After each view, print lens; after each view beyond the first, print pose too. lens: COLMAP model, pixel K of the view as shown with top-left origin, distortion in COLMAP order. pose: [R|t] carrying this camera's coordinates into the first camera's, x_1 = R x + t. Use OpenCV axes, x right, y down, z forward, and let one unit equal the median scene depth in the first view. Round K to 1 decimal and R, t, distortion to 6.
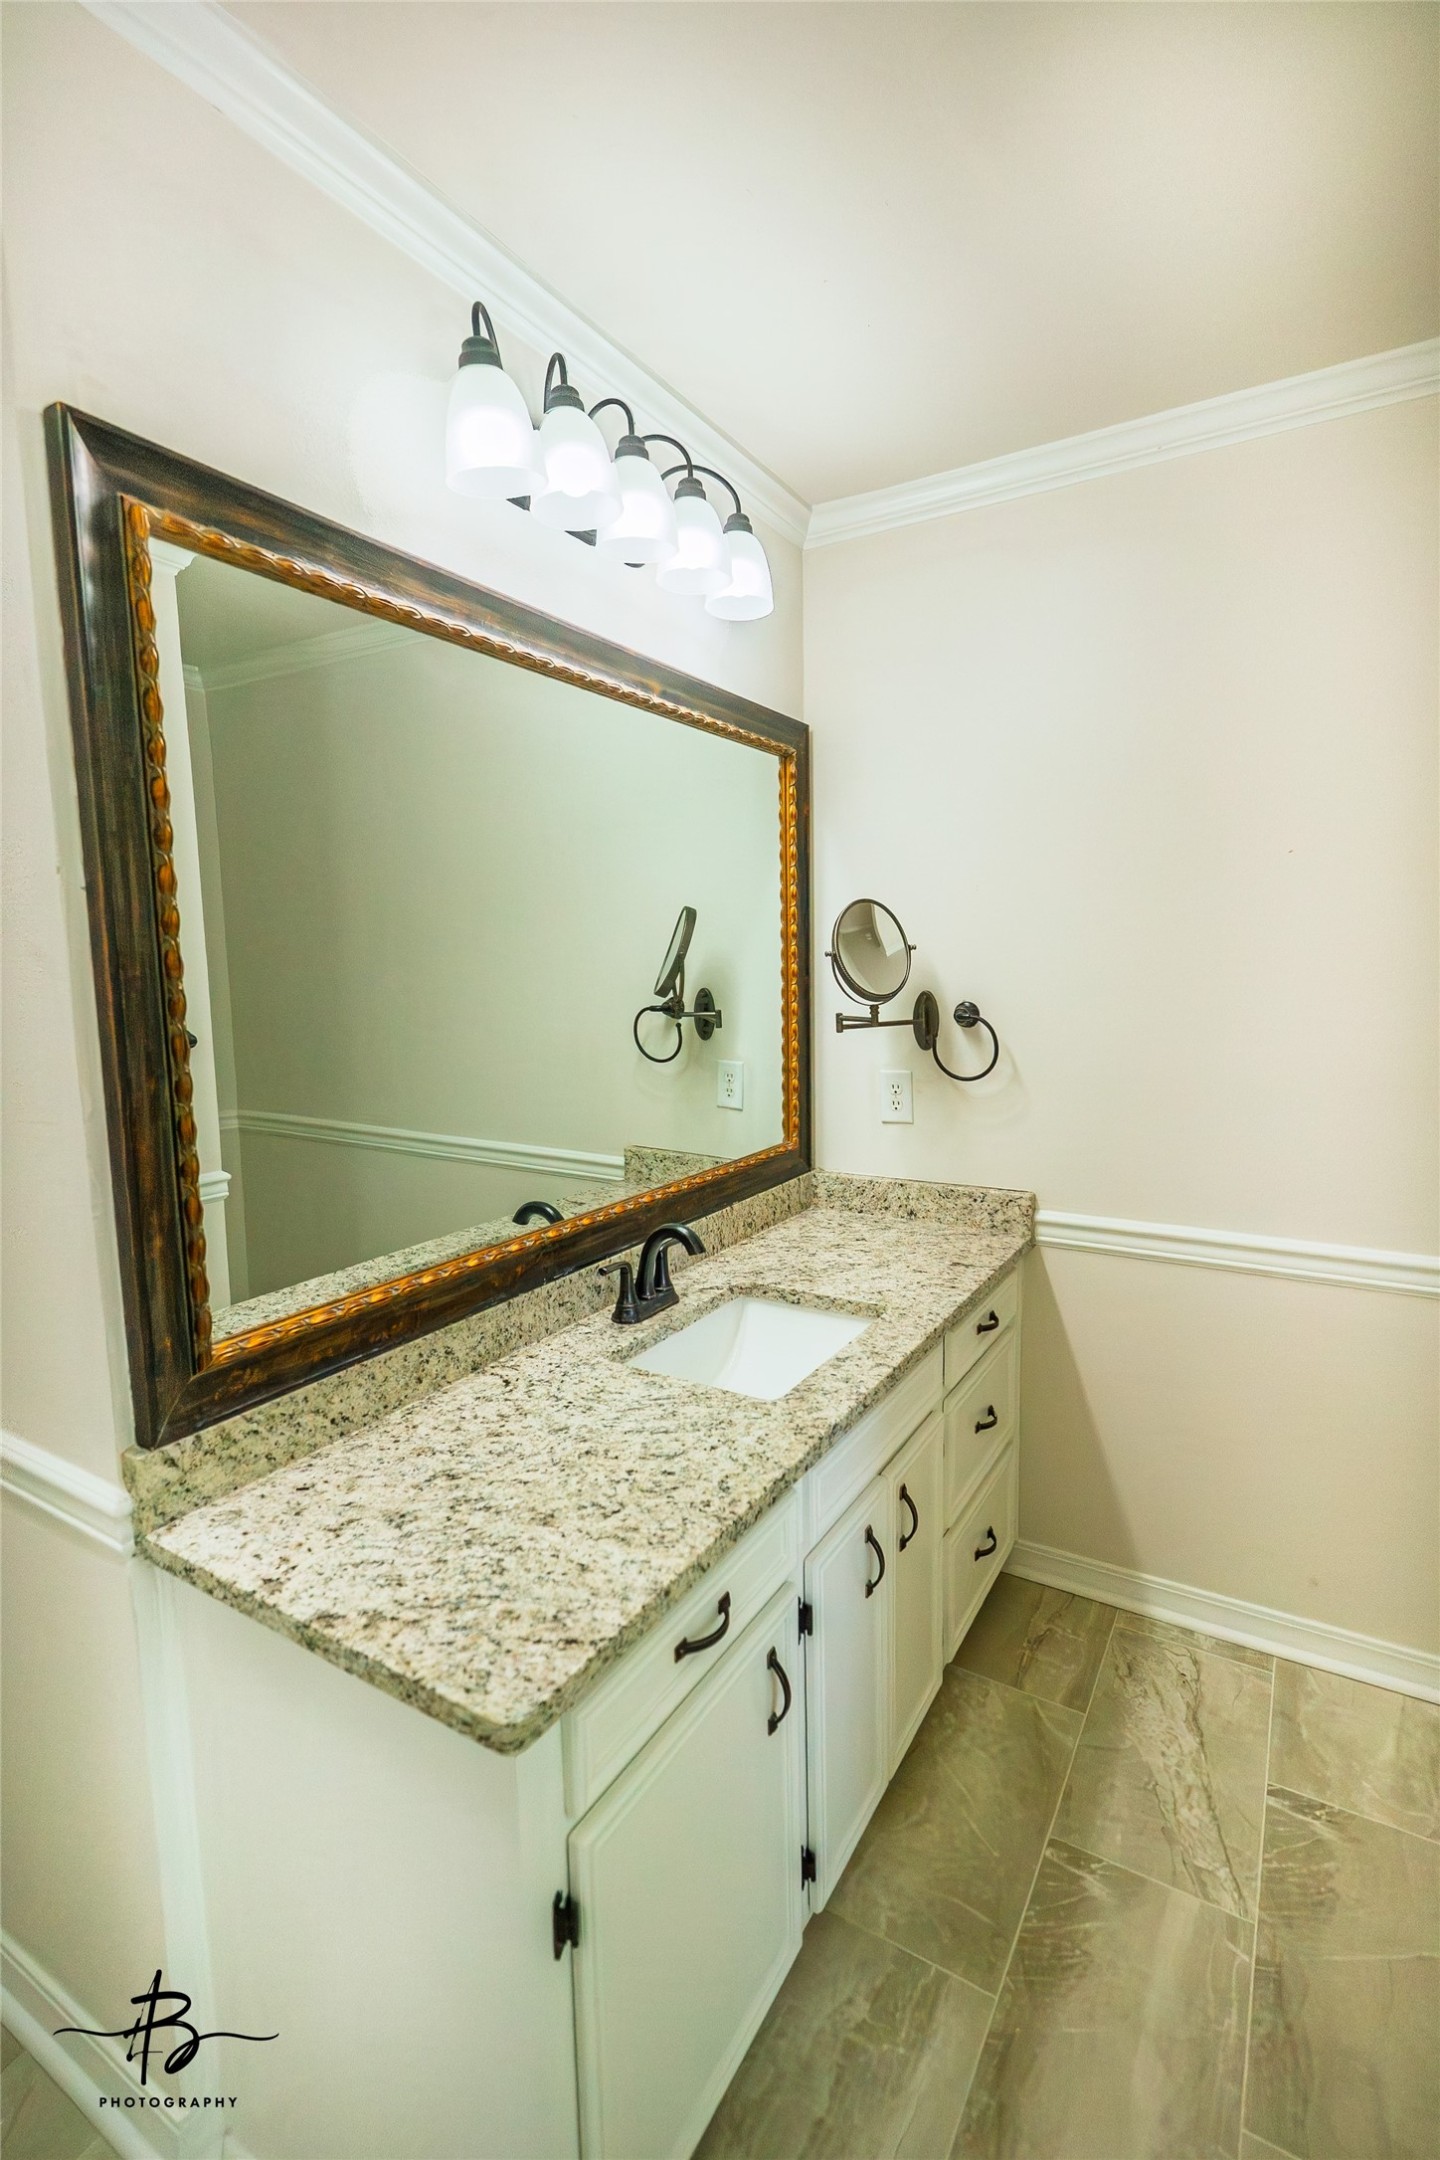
lens RADIAL K [[989.7, 0, 697.4], [0, 989.7, 1078.0], [0, 0, 1]] dist [0.000569, 0.001687]
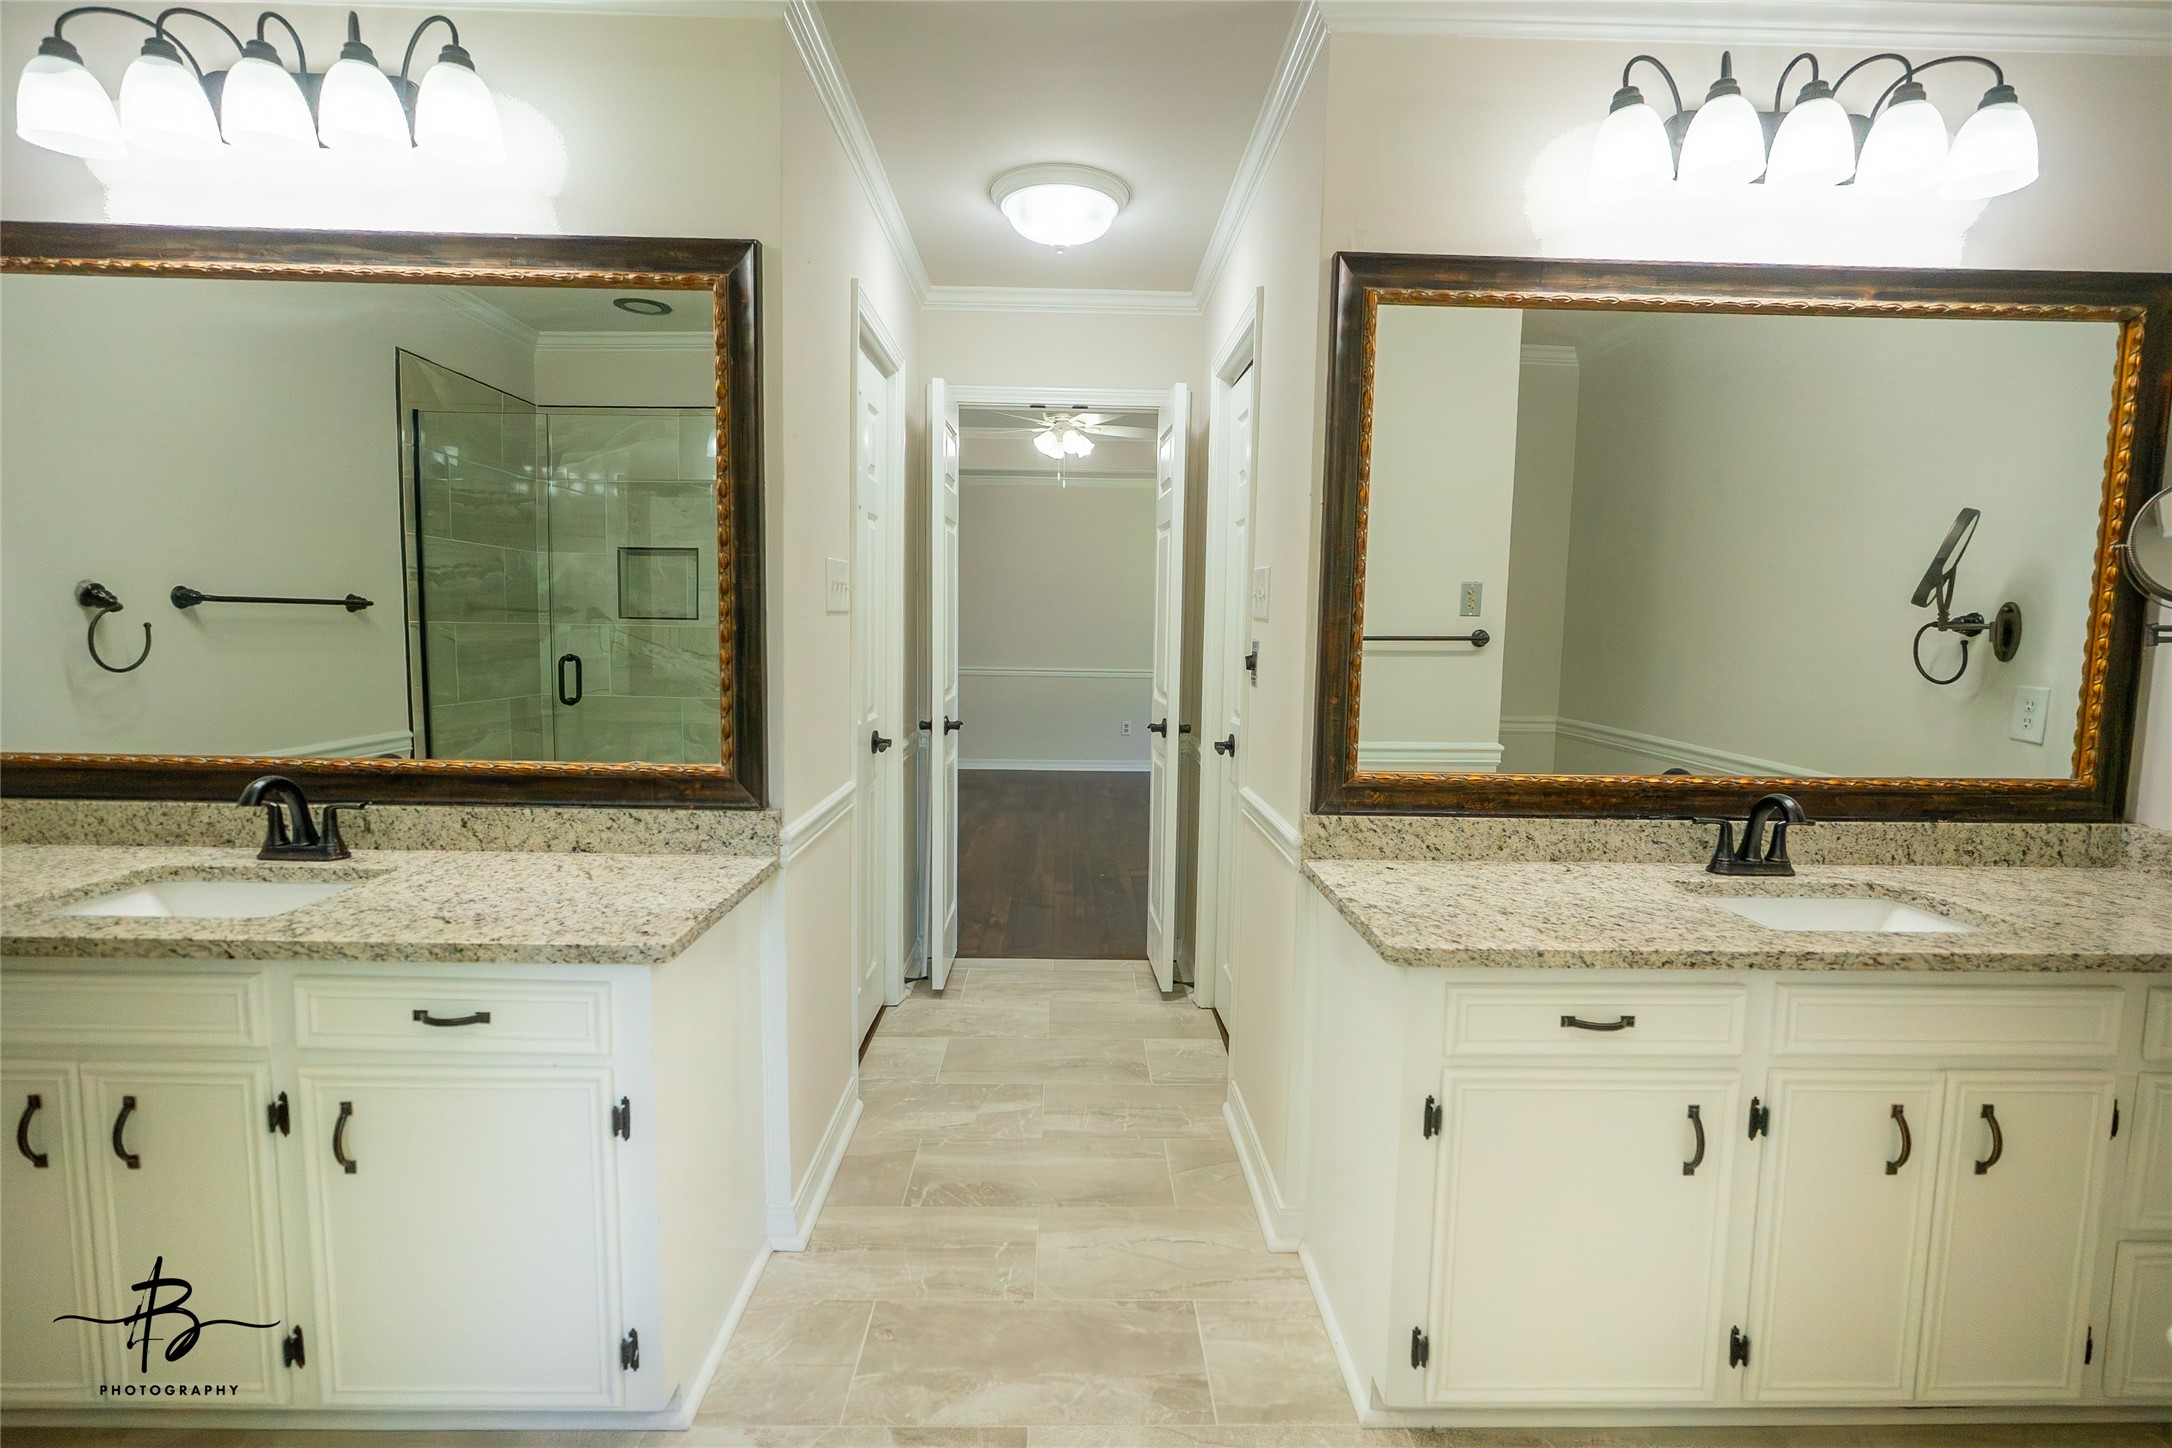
lens RADIAL K [[995.2, 0, 1096.1], [0, 995.2, 711.5], [0, 0, 1]] dist [0.000569, 0.001687]
pose [[0.550611, 0.100881, -0.828644, 0.537619], [-0.125040, 0.991438, 0.037615, 0.130125], [0.825344, 0.082902, 0.558511, -0.266478]]
